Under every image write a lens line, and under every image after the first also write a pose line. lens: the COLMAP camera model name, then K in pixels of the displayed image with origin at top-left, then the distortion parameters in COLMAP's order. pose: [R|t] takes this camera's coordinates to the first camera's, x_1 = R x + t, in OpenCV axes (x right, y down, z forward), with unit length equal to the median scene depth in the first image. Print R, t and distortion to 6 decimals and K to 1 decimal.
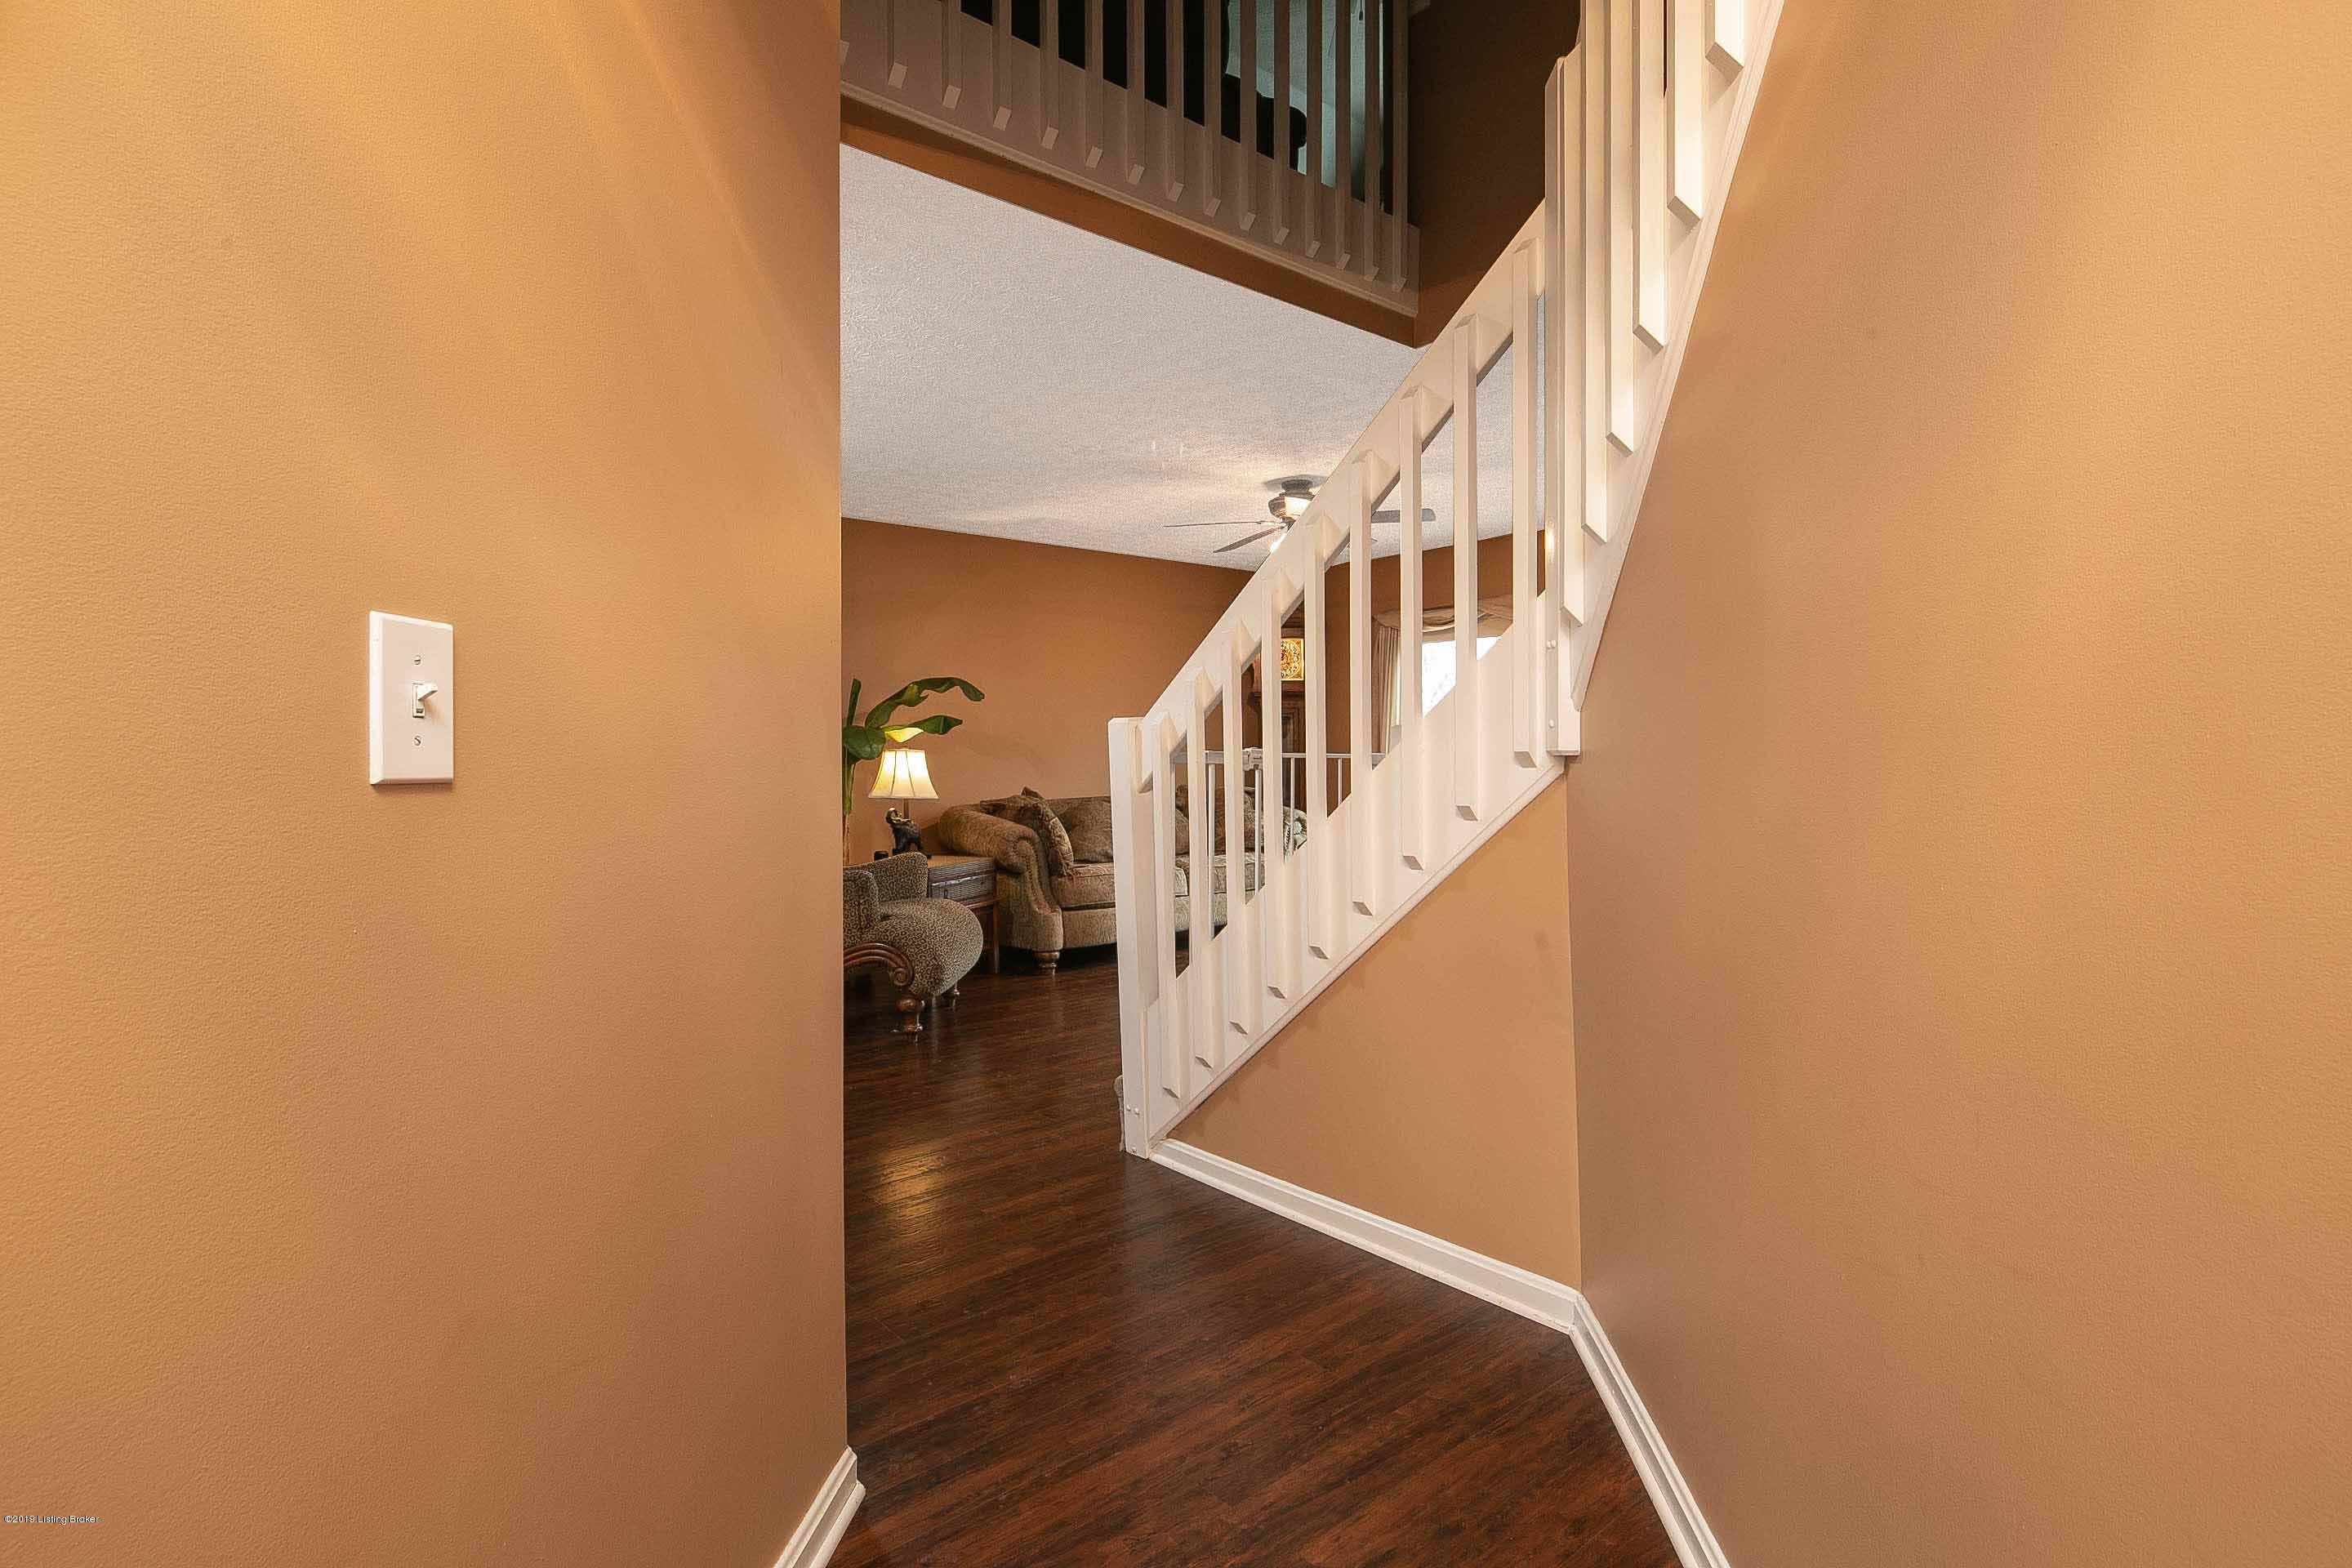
lens RADIAL K [[1140.6, 0, 1162.2], [0, 1140.6, 747.4], [0, 0, 1]] dist [0.004348, -0.000290]
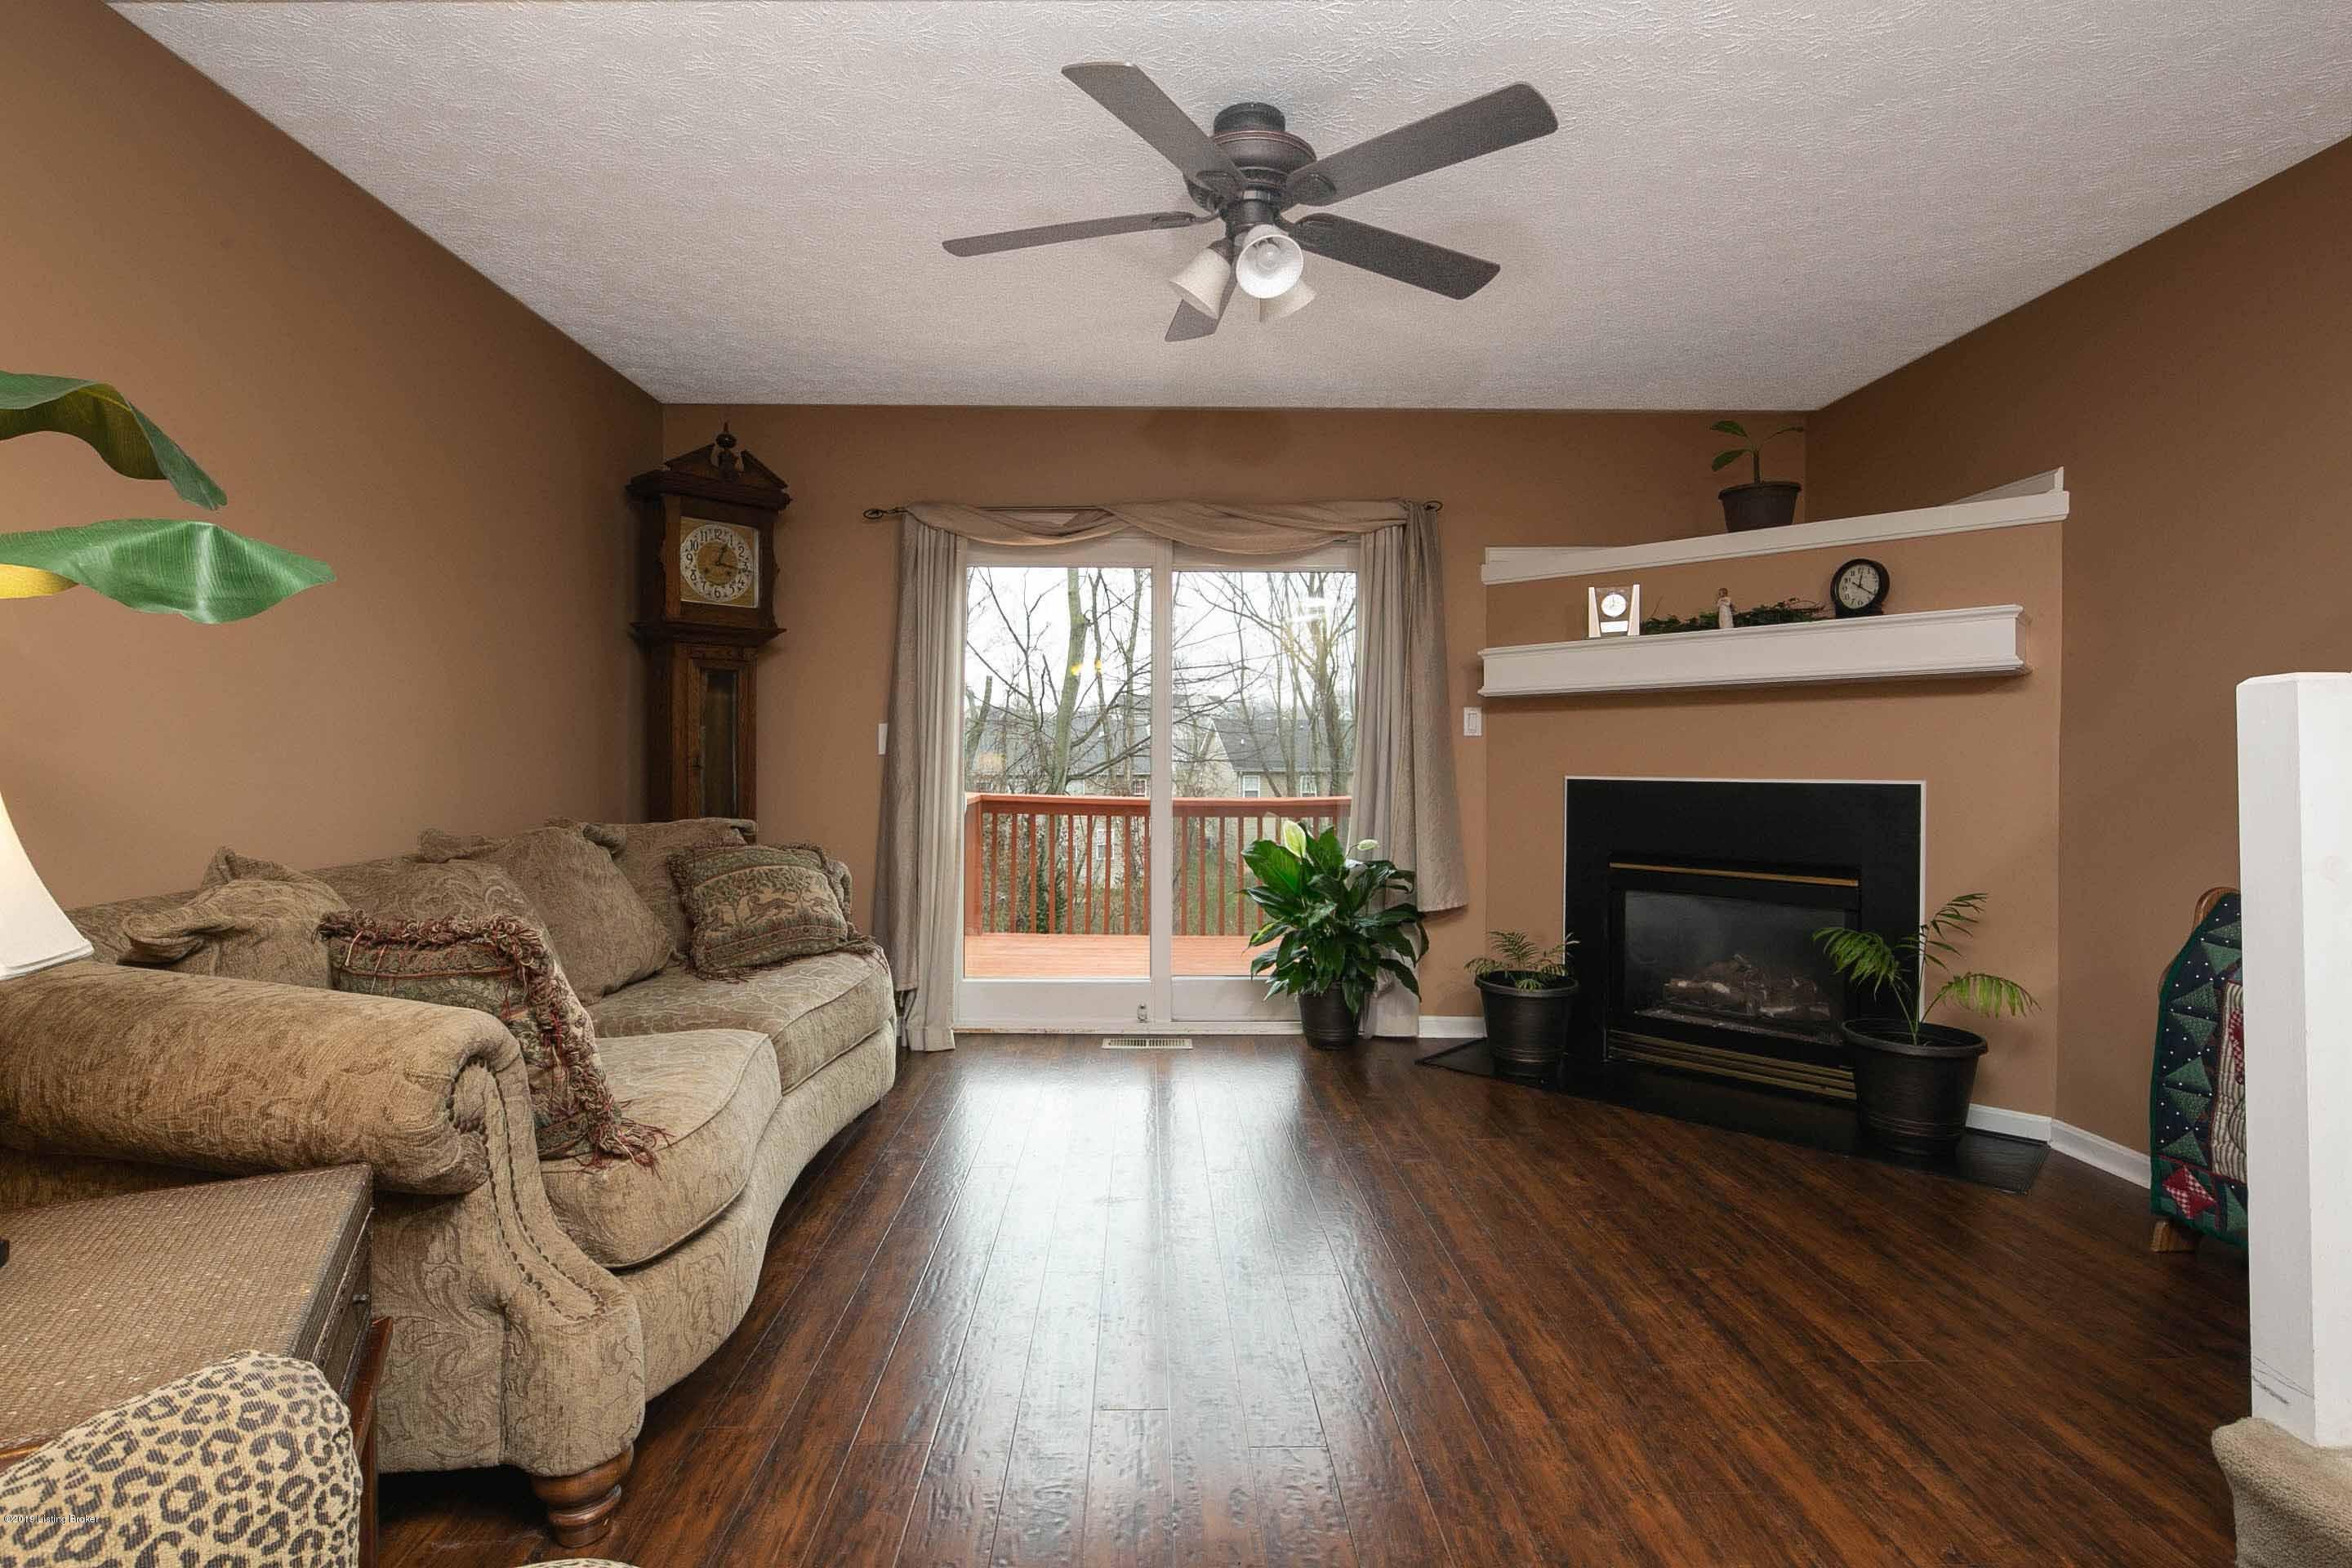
lens RADIAL K [[1140.6, 0, 1162.2], [0, 1140.6, 747.4], [0, 0, 1]] dist [0.004348, -0.000290]
pose [[0.629465, 0.011730, 0.776941, -0.226038], [-0.010533, 0.999923, -0.006563, 0.008546], [-0.776958, -0.004052, 0.629540, 0.712386]]
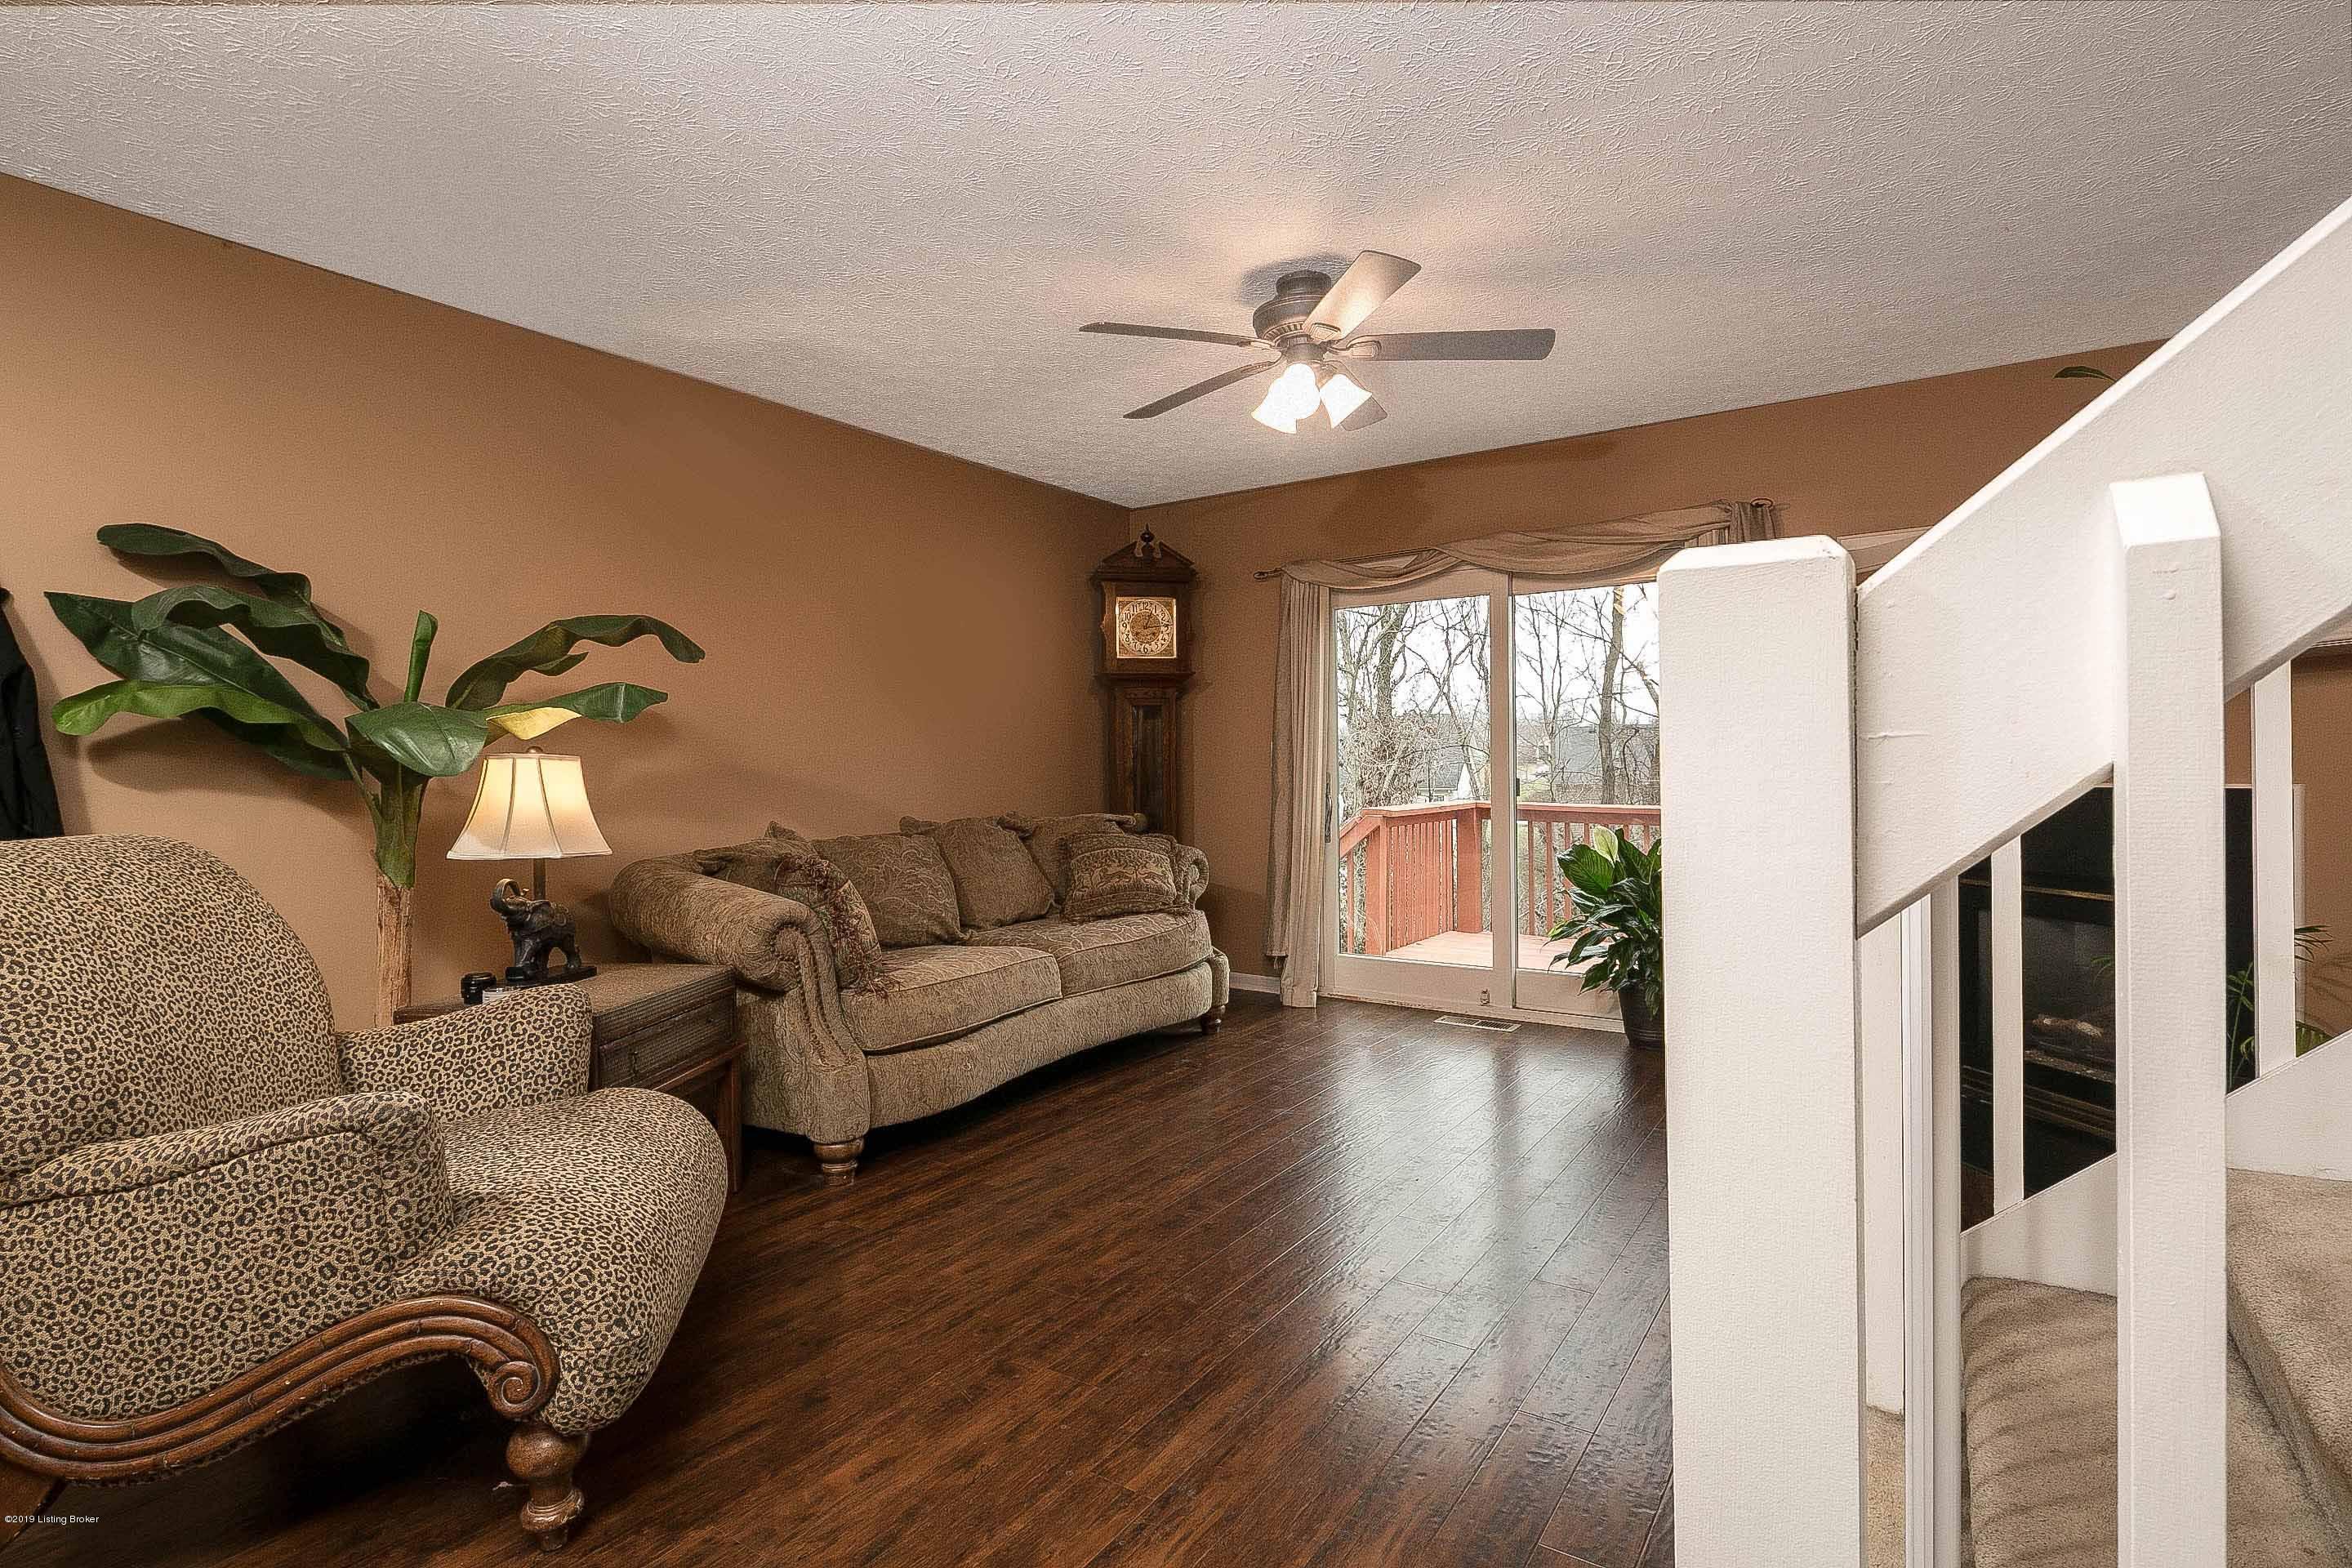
lens RADIAL K [[1140.6, 0, 1162.2], [0, 1140.6, 747.4], [0, 0, 1]] dist [0.004348, -0.000290]
pose [[0.962975, -0.001007, 0.269590, -0.099529], [0.004841, 0.999896, -0.013555, 0.006516], [-0.269548, 0.014358, 0.962880, 0.454908]]
